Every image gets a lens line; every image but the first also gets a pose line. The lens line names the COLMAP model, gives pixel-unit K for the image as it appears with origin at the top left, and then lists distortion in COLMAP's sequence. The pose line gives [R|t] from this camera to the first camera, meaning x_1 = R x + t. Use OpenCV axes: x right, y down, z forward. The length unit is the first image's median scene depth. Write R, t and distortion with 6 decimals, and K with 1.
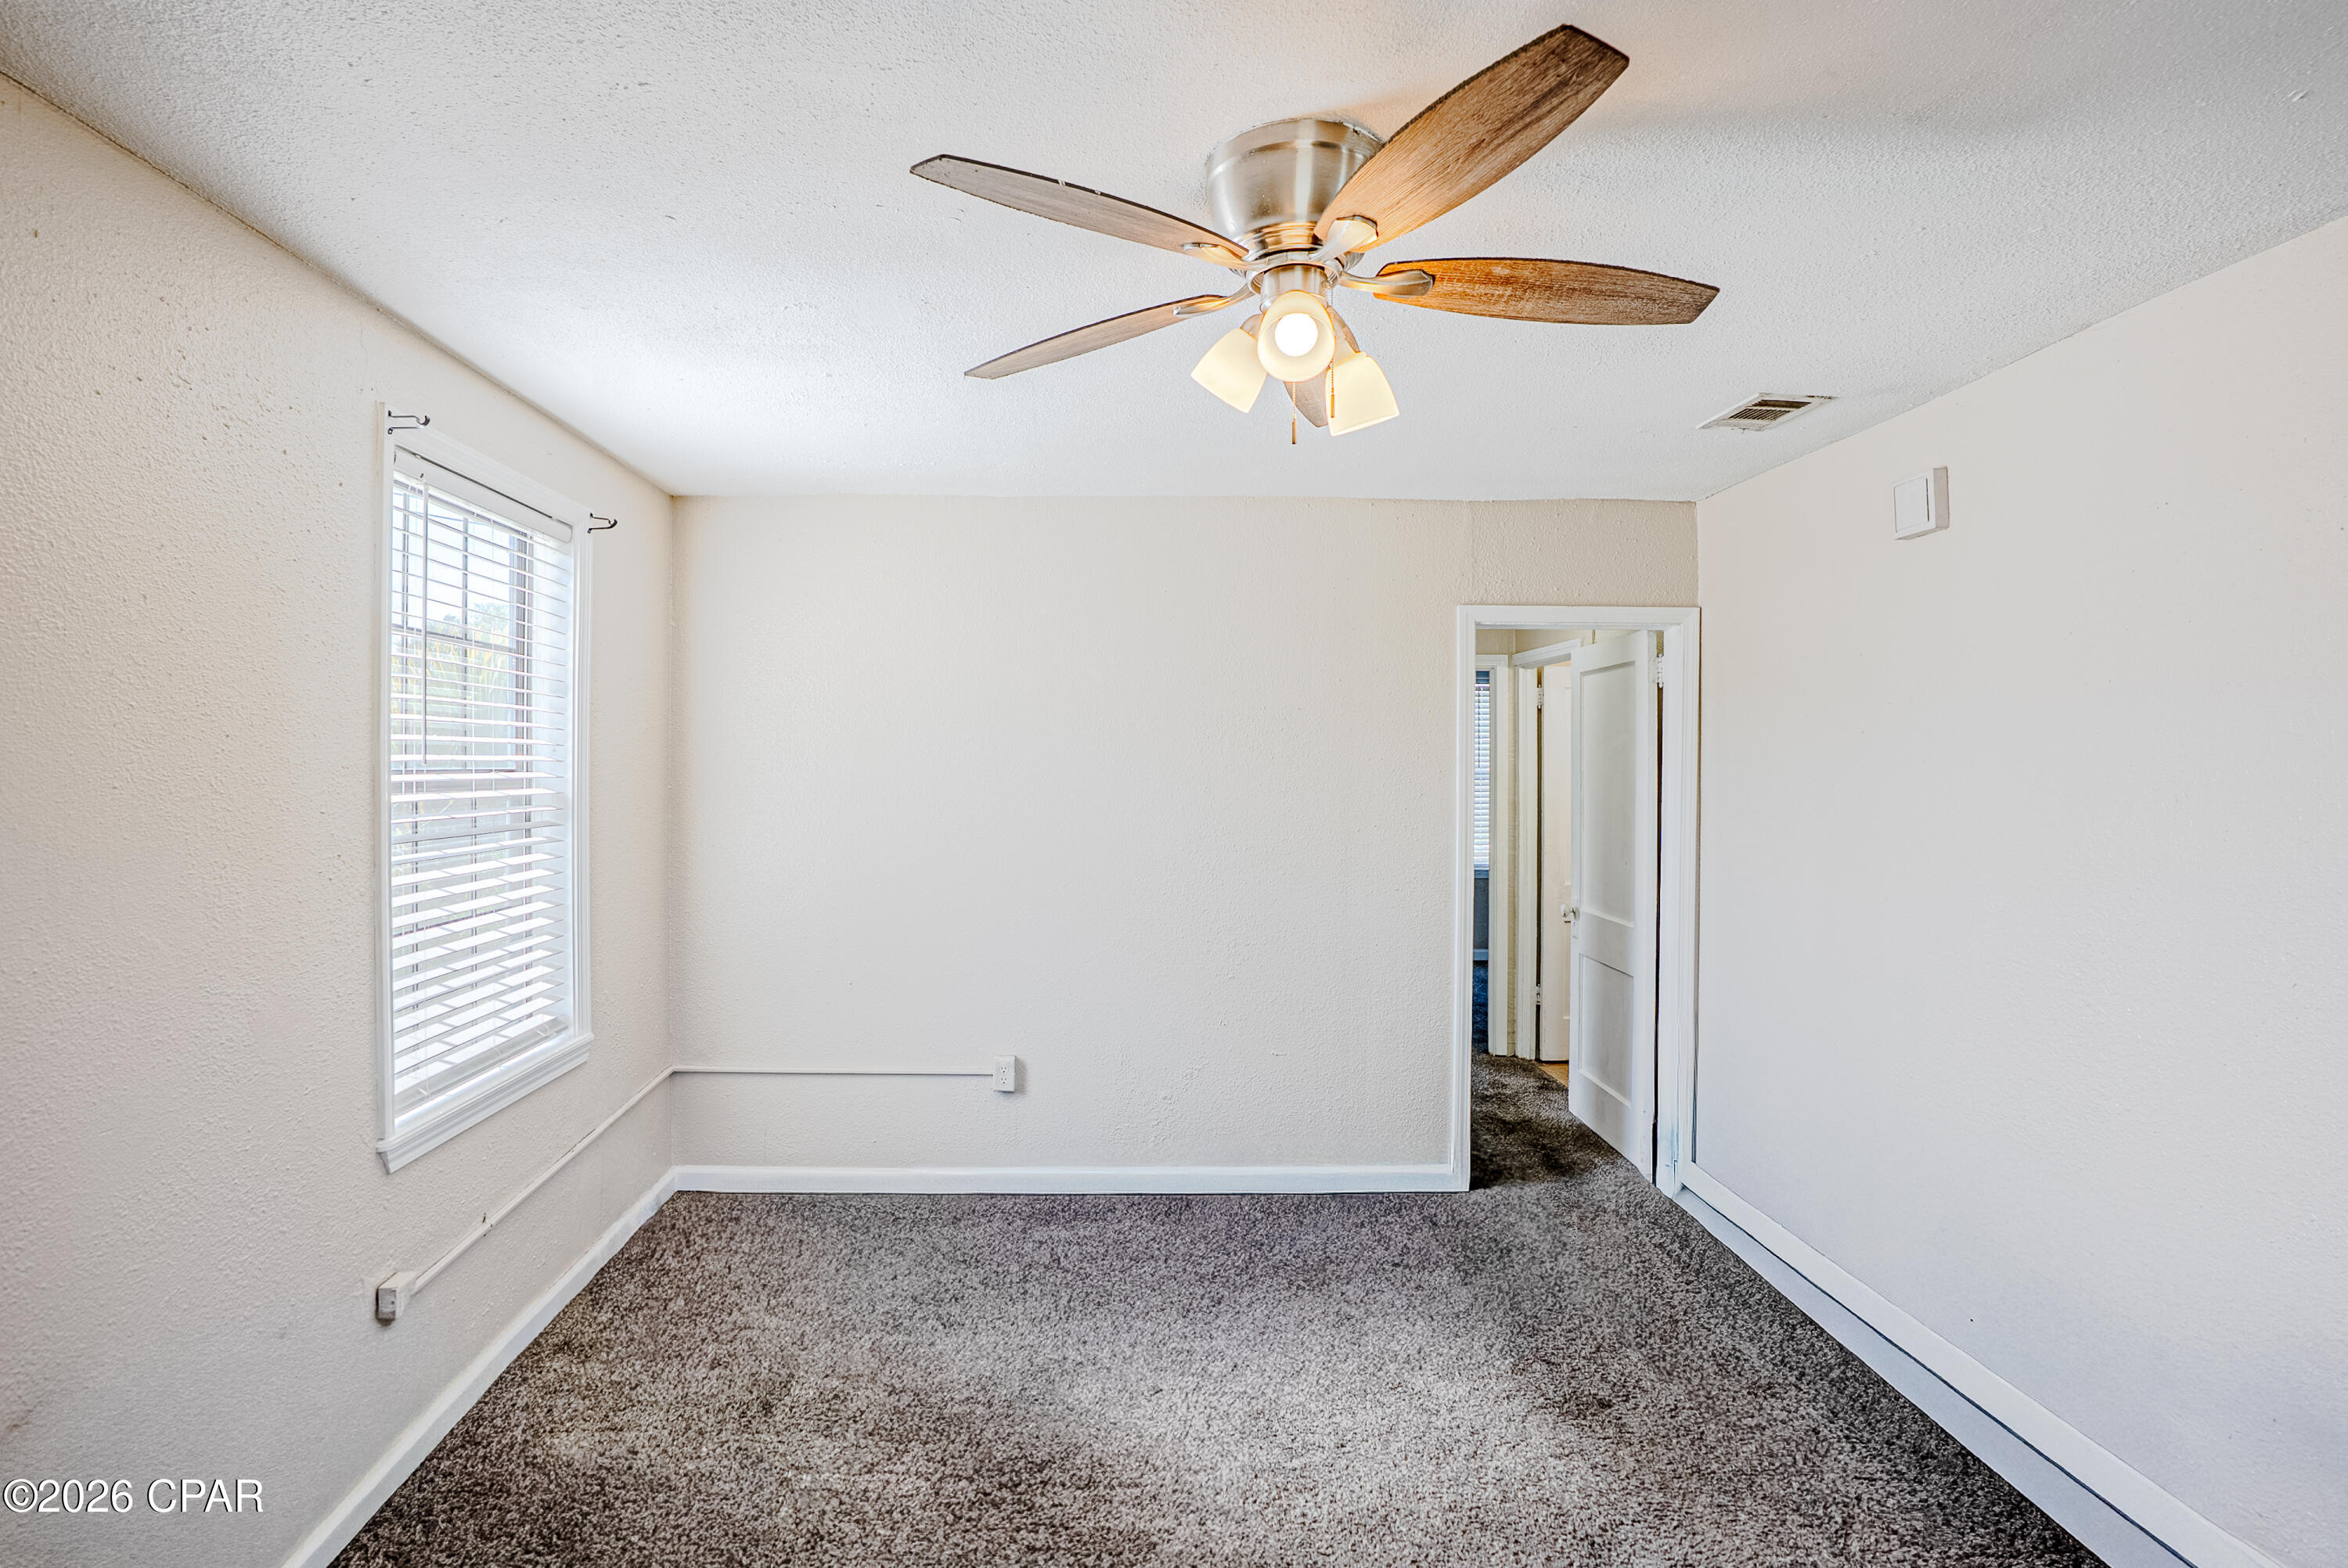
lens RADIAL K [[1188.9, 0, 1118.9], [0, 1188.9, 762.3], [0, 0, 1]] dist [-0.020343, -0.000017]
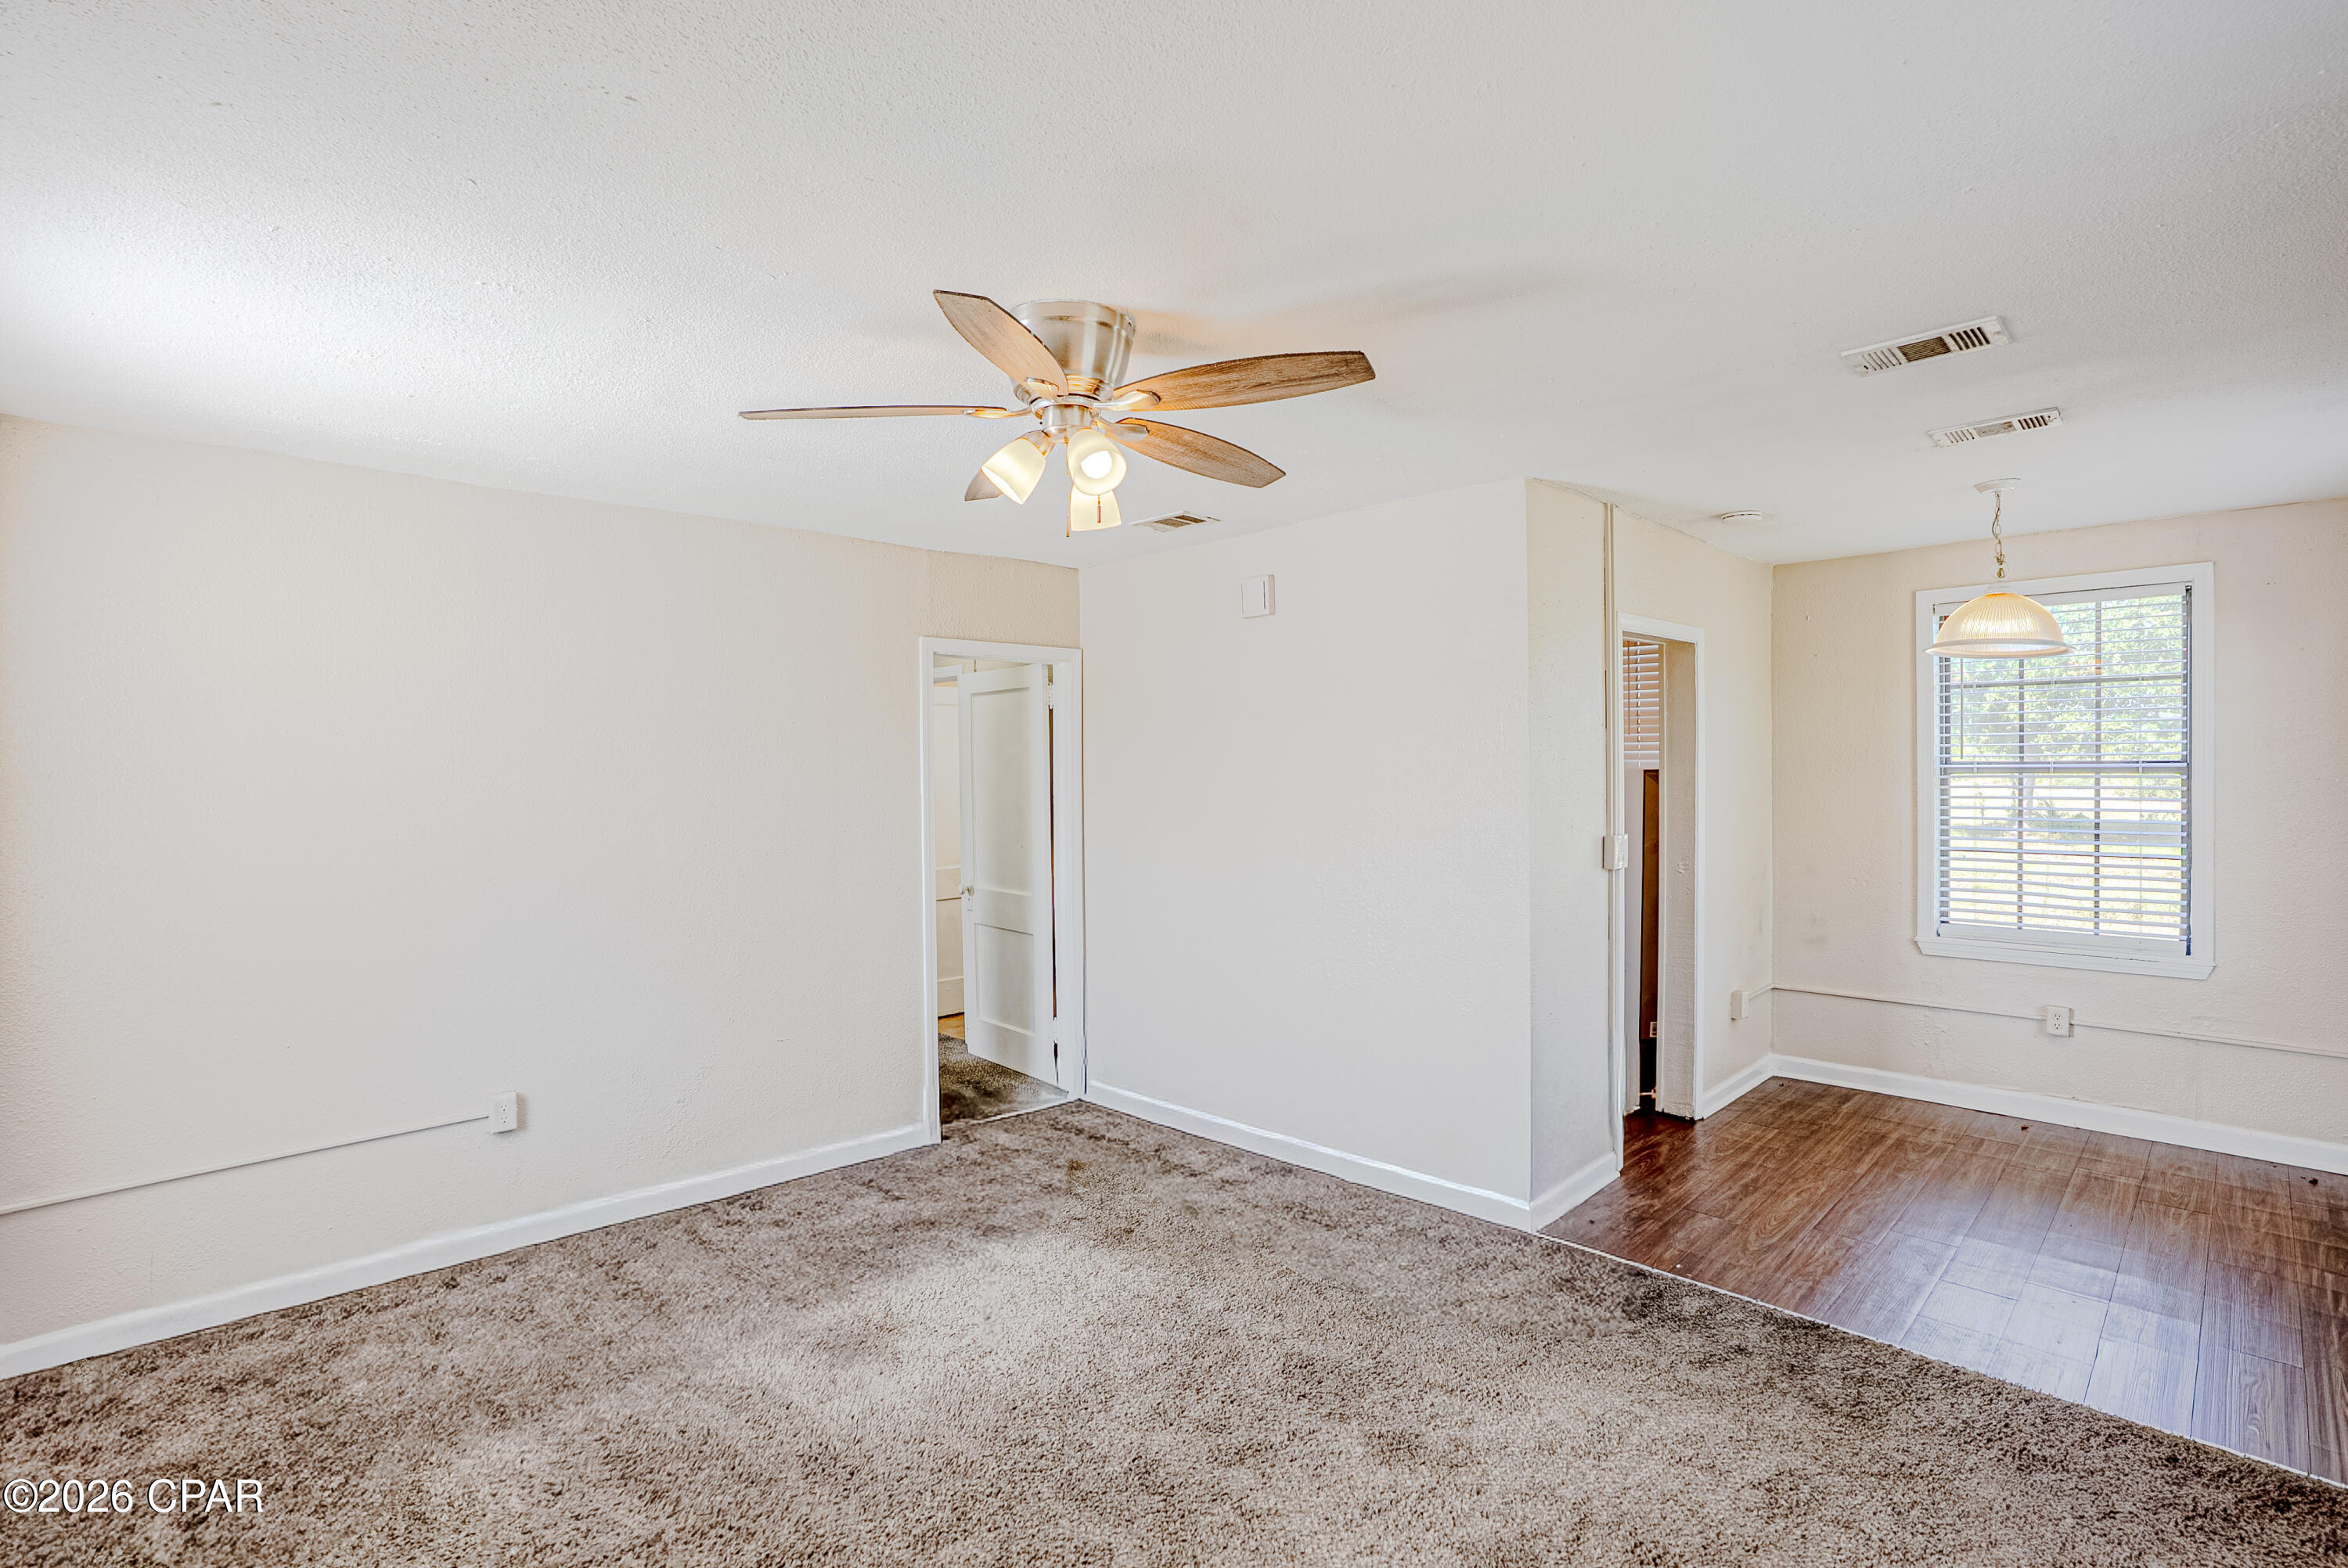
lens RADIAL K [[1124.1, 0, 1228.8], [0, 1124.1, 786.0], [0, 0, 1]] dist [-0.031011, 0.018952]
pose [[0.712898, -0.025343, 0.700810, -0.303387], [0.009773, 0.999609, 0.026207, -0.010403], [-0.701200, -0.011833, 0.712867, -0.013870]]
